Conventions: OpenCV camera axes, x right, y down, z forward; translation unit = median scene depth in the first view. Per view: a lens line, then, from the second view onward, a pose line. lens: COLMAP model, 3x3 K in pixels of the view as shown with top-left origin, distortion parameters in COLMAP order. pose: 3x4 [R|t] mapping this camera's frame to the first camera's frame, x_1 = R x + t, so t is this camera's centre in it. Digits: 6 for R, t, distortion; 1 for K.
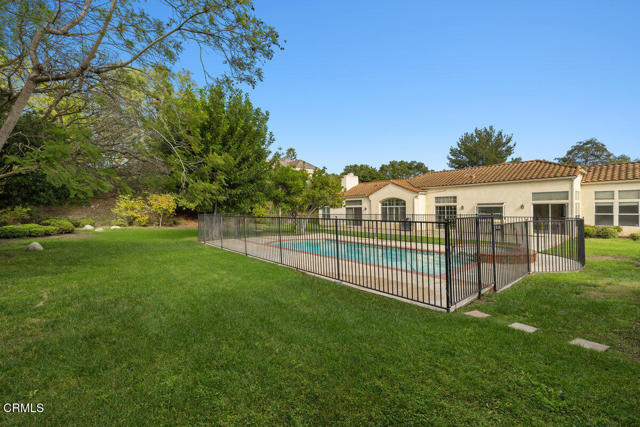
lens RADIAL K [[268.3, 0, 319.4], [0, 268.3, 207.0], [0, 0, 1]] dist [-0.003692, -0.000543]
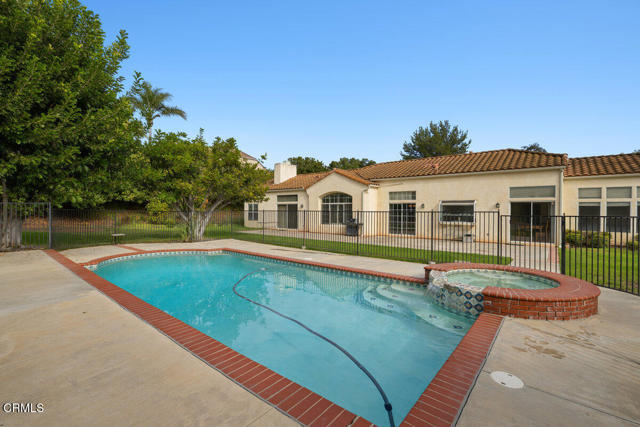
lens RADIAL K [[289.2, 0, 319.1], [0, 289.2, 206.4], [0, 0, 1]] dist [-0.008350, -0.000214]
pose [[0.983237, 0.023396, 0.180825, 0.086164], [-0.022336, 0.999719, -0.007897, 0.015321], [-0.180960, 0.003726, 0.983483, 0.223711]]
